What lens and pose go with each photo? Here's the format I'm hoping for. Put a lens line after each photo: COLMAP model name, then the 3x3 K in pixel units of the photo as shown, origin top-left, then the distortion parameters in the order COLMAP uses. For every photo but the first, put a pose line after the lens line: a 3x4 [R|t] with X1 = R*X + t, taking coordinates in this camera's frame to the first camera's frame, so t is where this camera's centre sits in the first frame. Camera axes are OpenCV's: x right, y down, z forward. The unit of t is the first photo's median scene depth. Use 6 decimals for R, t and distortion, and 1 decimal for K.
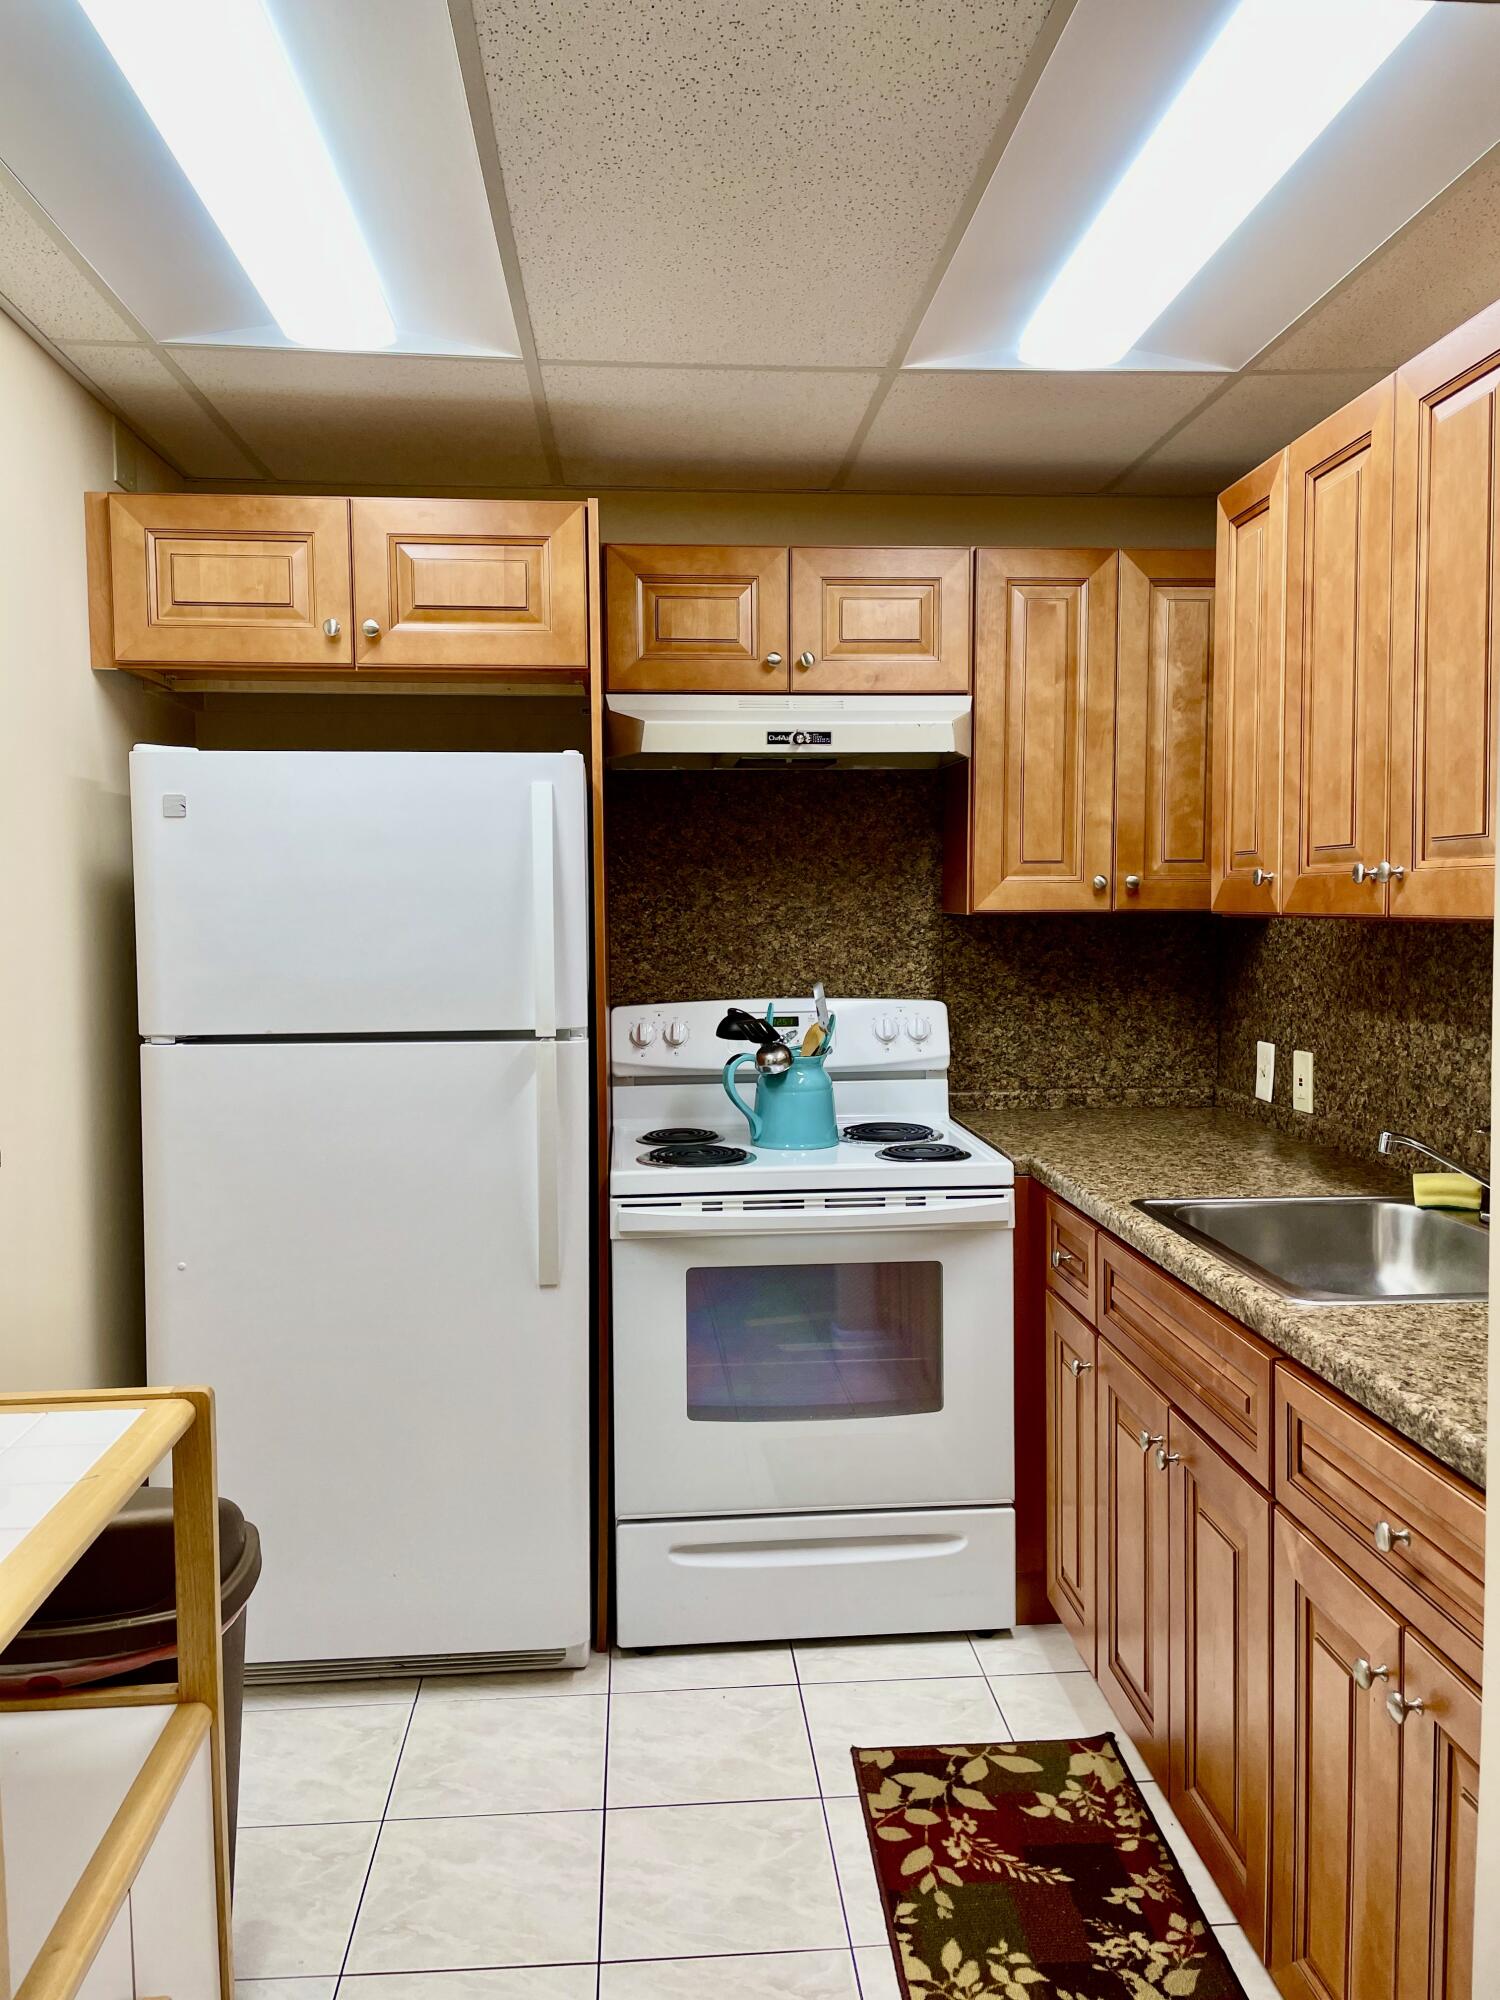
lens RADIAL K [[1504.1, 0, 756.6], [0, 1504.1, 987.5], [0, 0, 1]] dist [0.096229, -0.122190]
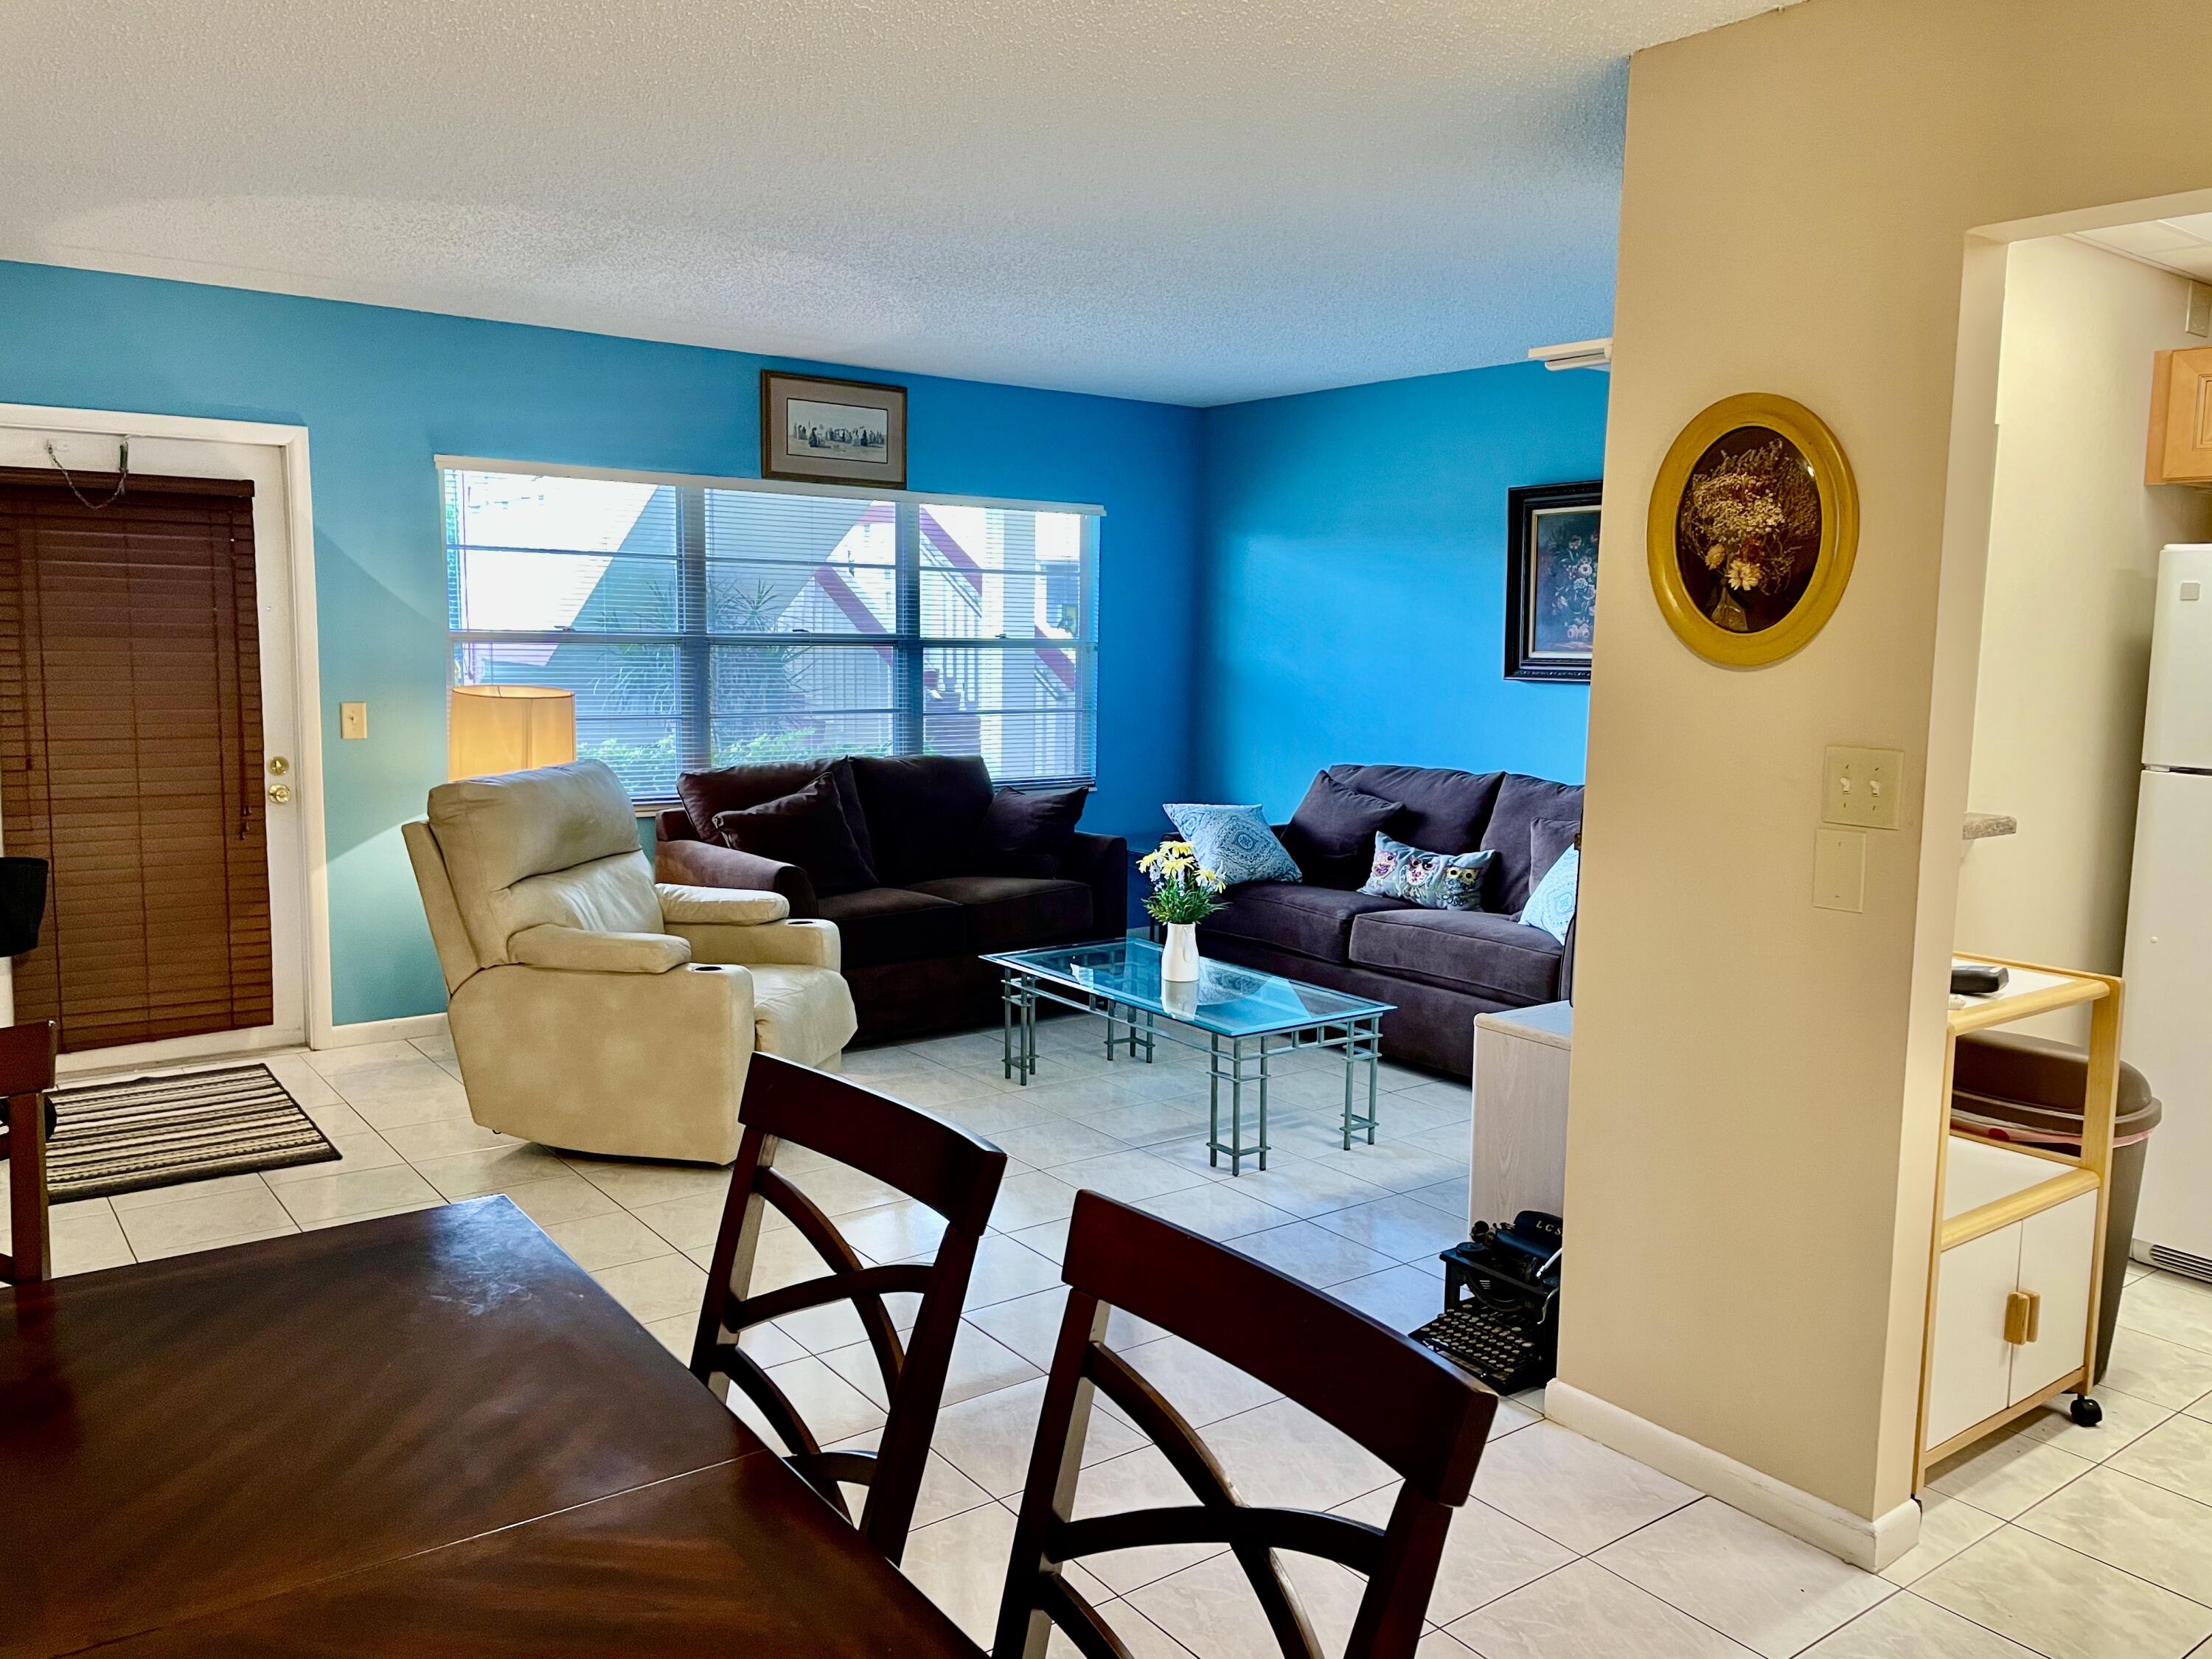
lens RADIAL K [[1663.5, 0, 1095.5], [0, 1663.5, 813.8], [0, 0, 1]] dist [0.096229, -0.122190]
pose [[0.527385, 0.113533, -0.842007, 0.337610], [-0.070658, 0.993459, 0.089698, 0.006231], [0.846683, 0.012189, 0.531958, -0.520872]]
